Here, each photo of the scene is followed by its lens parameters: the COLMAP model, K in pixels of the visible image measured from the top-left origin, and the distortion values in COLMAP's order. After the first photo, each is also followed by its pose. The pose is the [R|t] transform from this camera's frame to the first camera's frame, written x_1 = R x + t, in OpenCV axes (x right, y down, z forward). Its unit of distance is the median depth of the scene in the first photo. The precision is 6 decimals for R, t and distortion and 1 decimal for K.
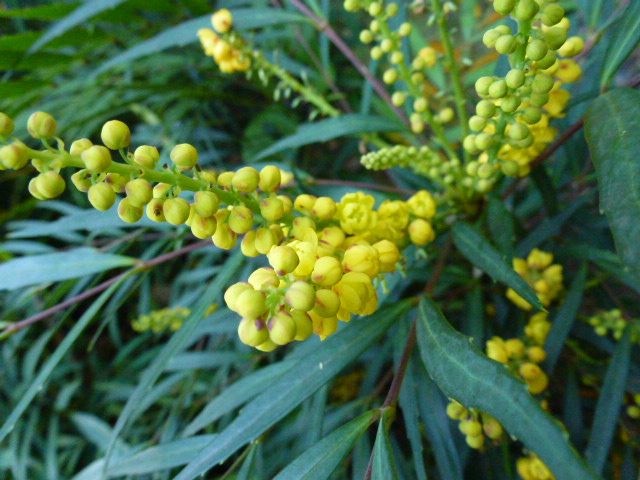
lens RADIAL K [[448.4, 0, 320.0], [0, 448.4, 240.0], [0, 0, 1]] dist [-0.066048, -0.001517]
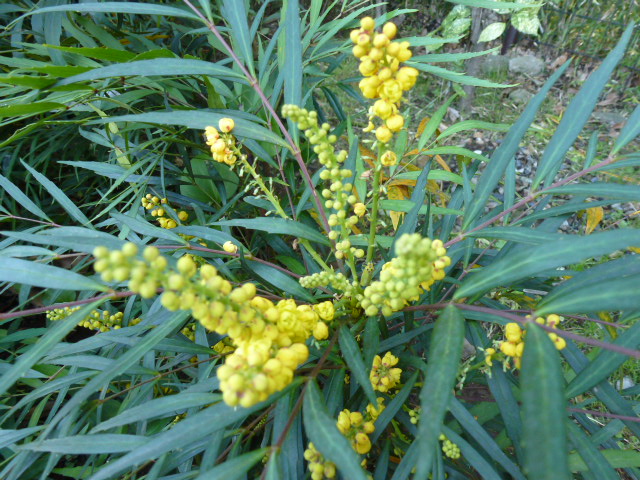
lens RADIAL K [[448.4, 0, 320.0], [0, 448.4, 240.0], [0, 0, 1]] dist [-0.066048, -0.001517]
pose [[0.921577, 0.305309, 0.239755, -0.202694], [-0.294255, 0.952242, -0.081537, -0.166549], [-0.253199, 0.004593, 0.967403, -0.391870]]
